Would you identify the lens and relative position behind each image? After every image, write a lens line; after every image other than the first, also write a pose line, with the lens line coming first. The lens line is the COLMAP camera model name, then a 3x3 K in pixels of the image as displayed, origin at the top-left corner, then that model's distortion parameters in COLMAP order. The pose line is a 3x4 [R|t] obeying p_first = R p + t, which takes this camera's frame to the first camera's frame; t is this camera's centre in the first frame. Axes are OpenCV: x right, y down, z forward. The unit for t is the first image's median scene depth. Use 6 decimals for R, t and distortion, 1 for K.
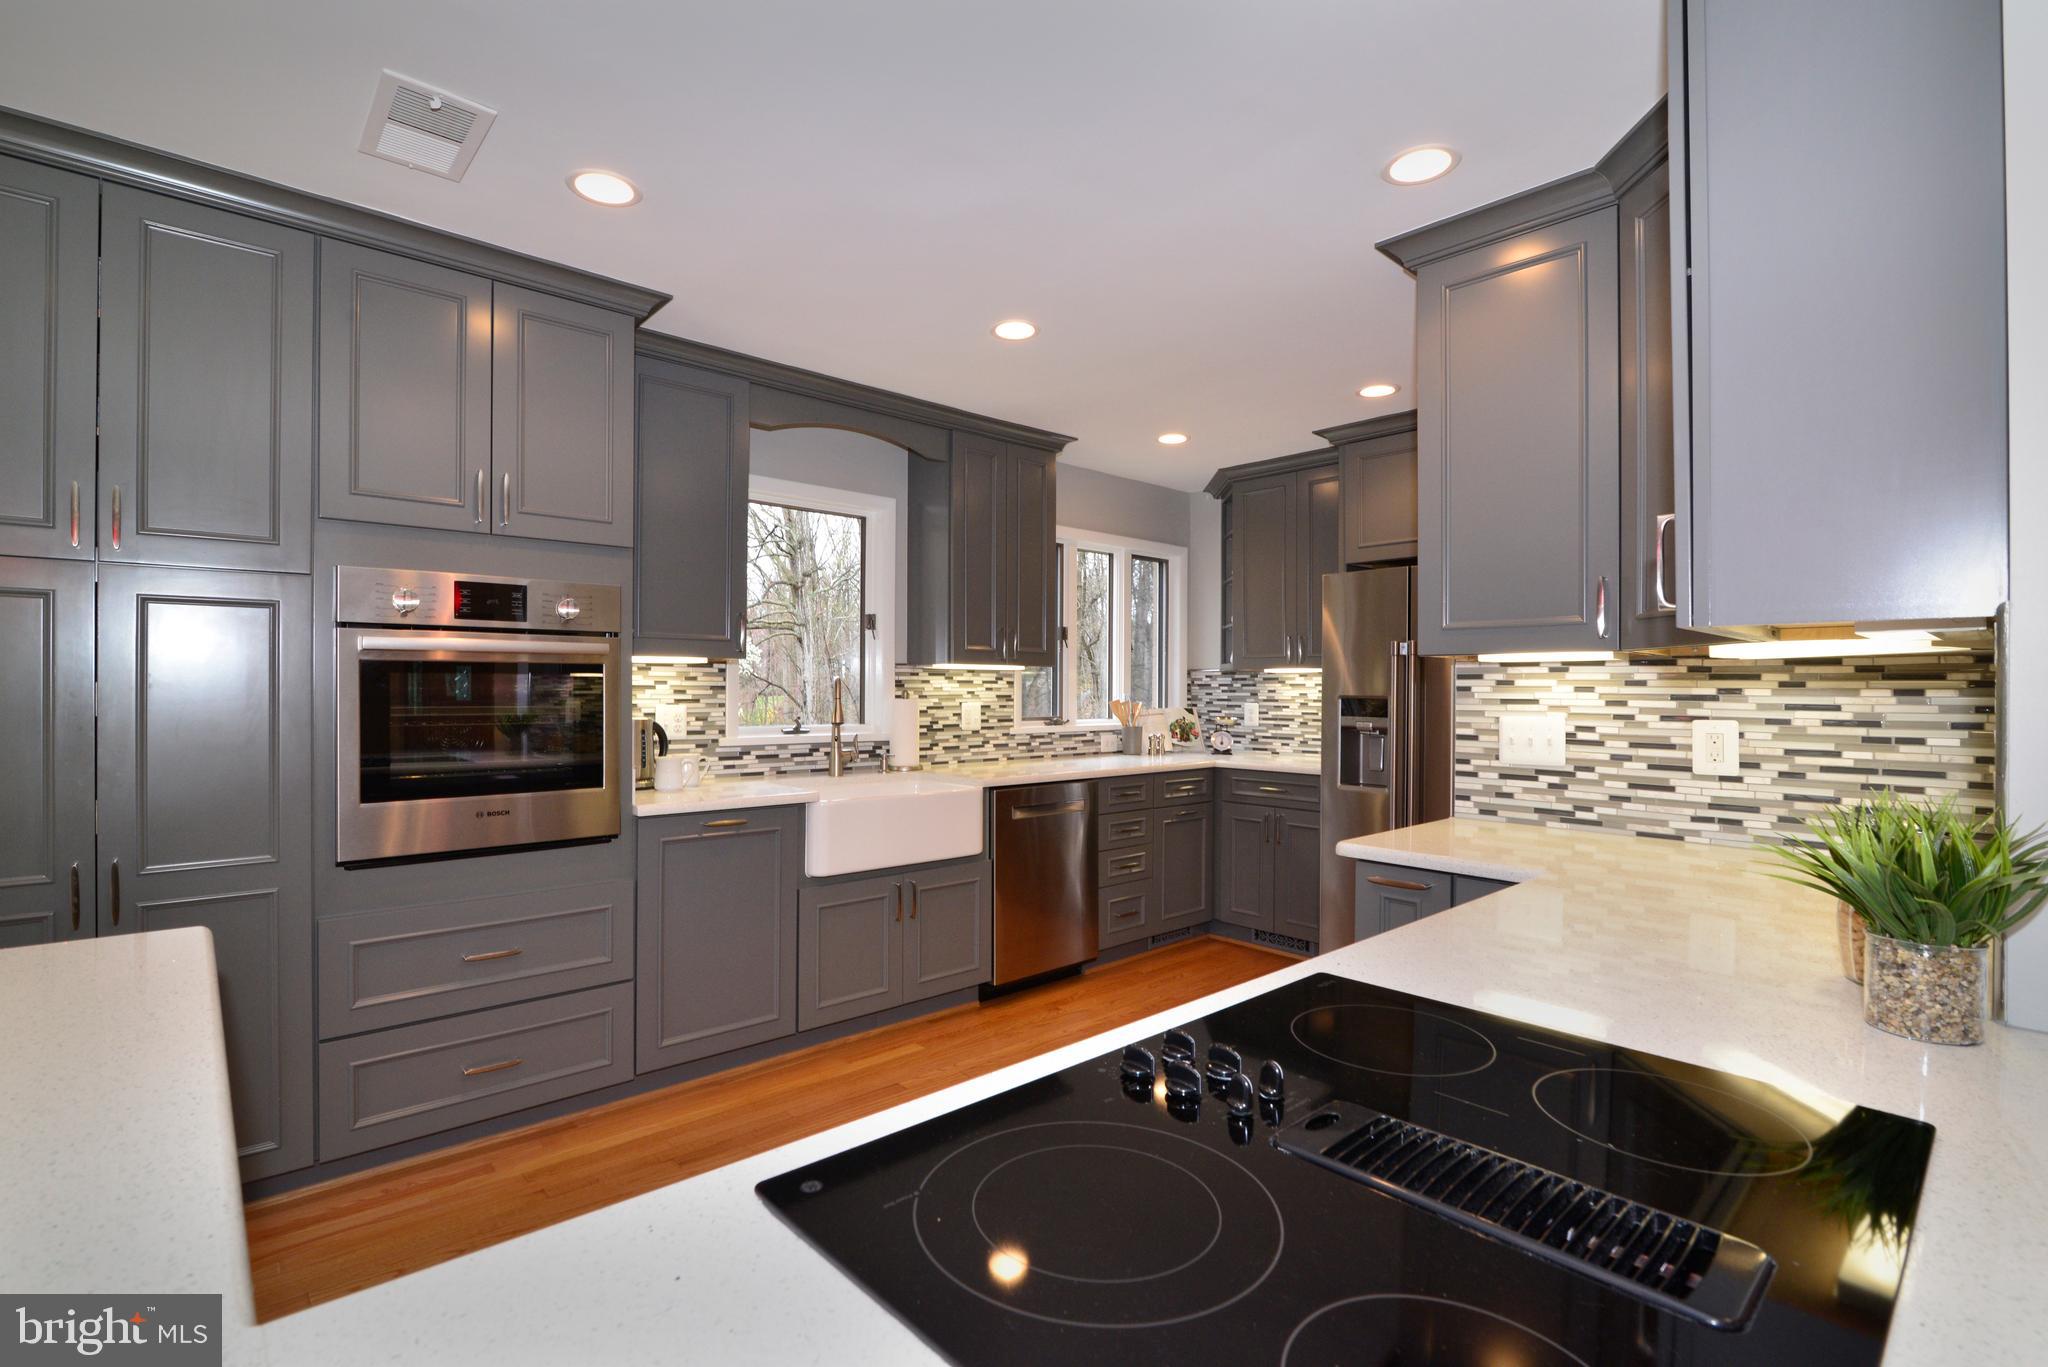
lens RADIAL K [[933.5, 0, 1017.6], [0, 933.5, 692.0], [0, 0, 1]] dist [-0.017459, 0.000113]
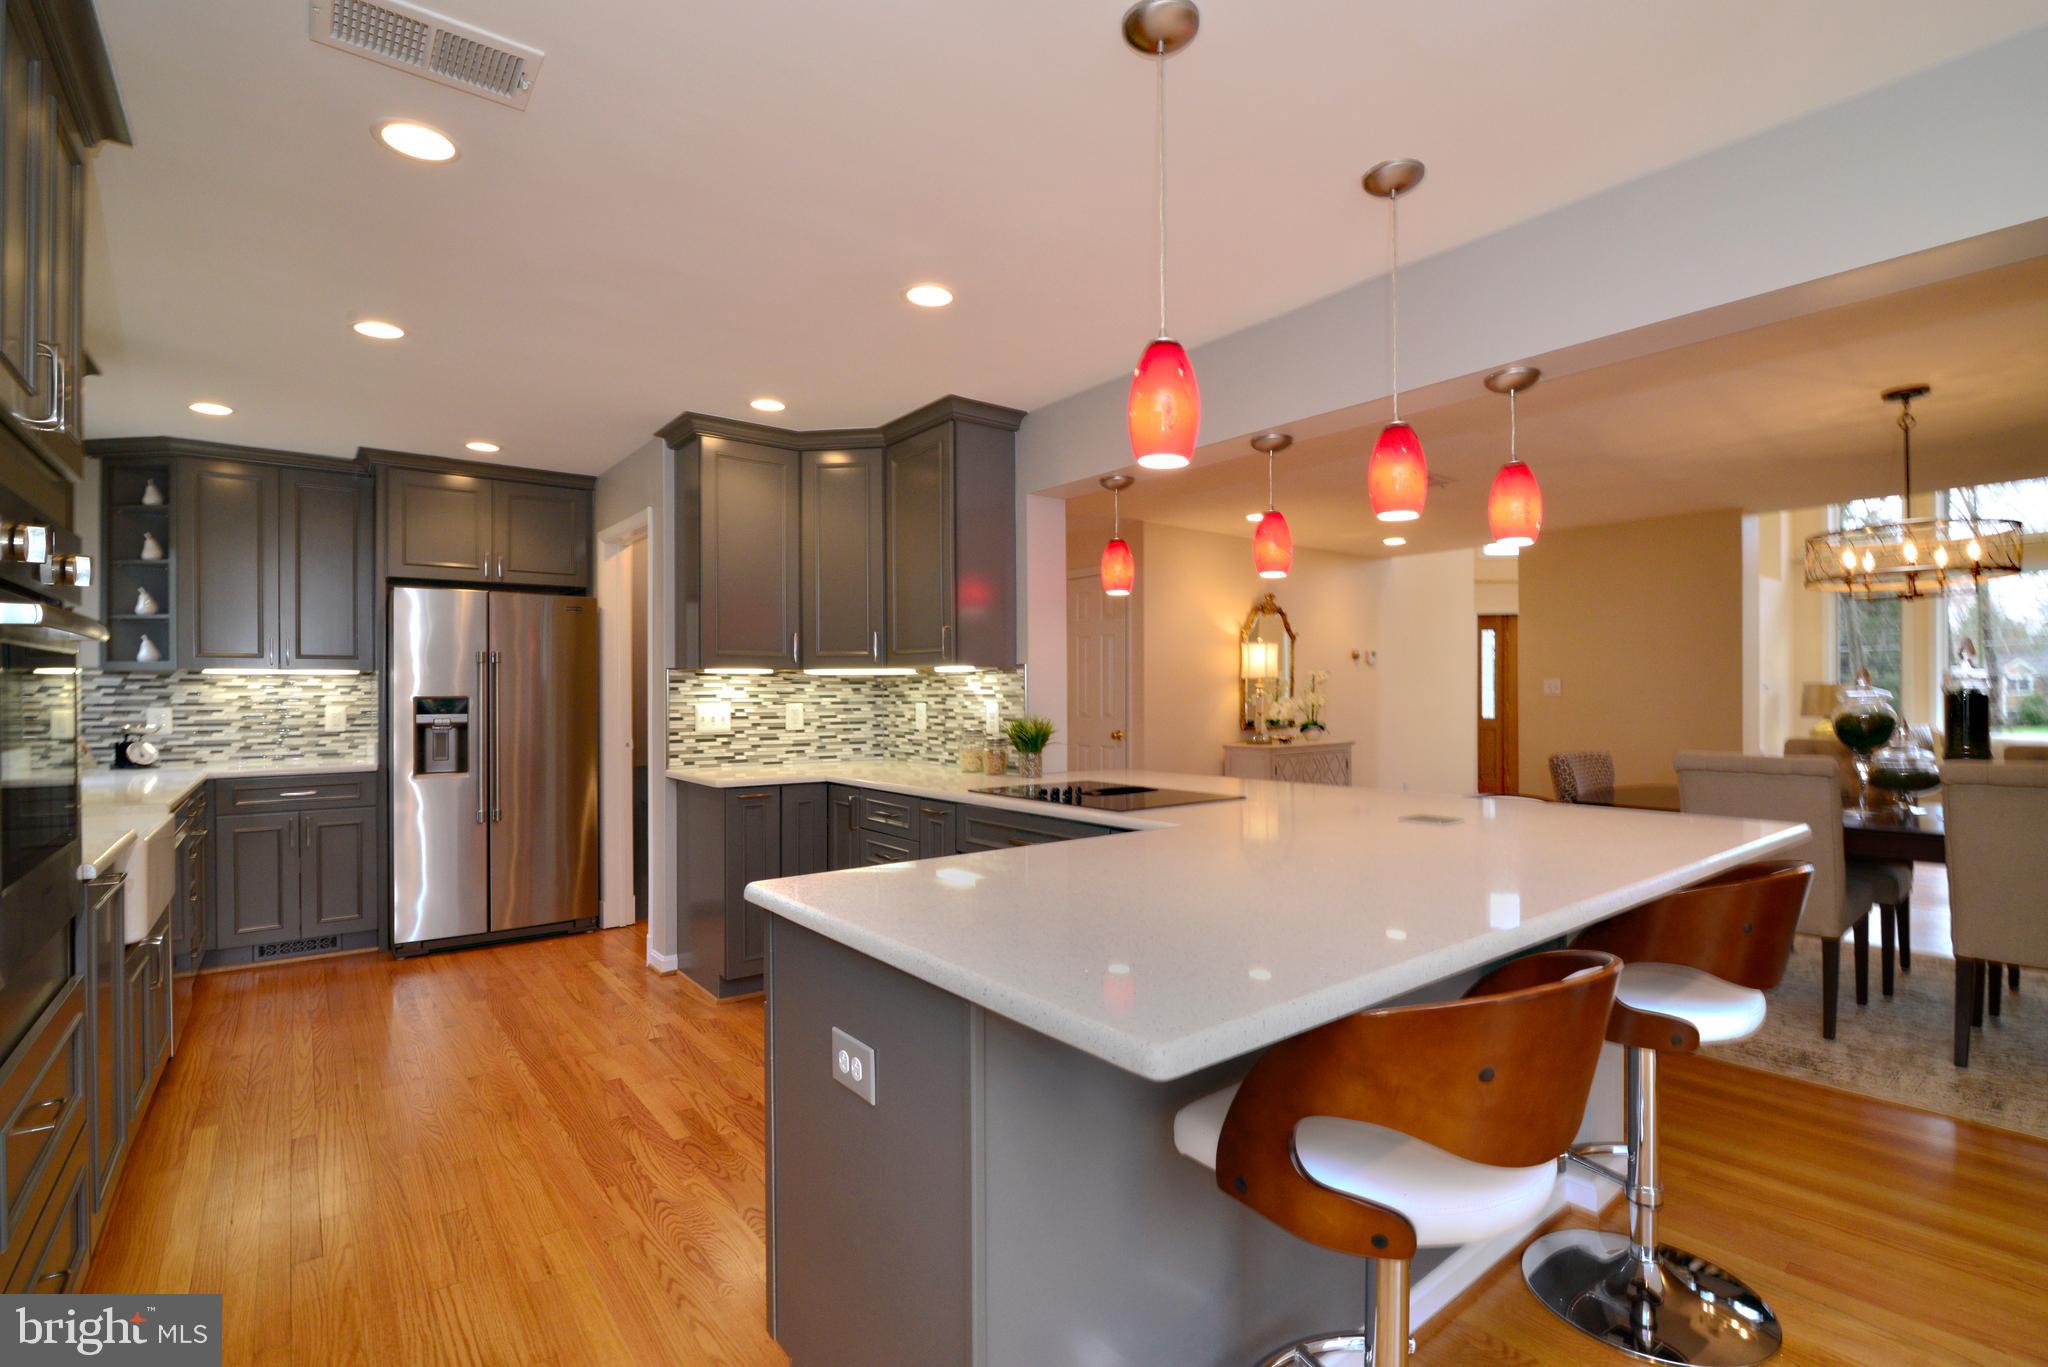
lens RADIAL K [[933.5, 0, 1017.6], [0, 933.5, 692.0], [0, 0, 1]] dist [-0.017459, 0.000113]
pose [[0.077262, -0.005570, 0.996995, -0.675240], [0.008061, 0.999955, 0.004962, -0.000716], [-0.996978, 0.007653, 0.077304, 0.176433]]
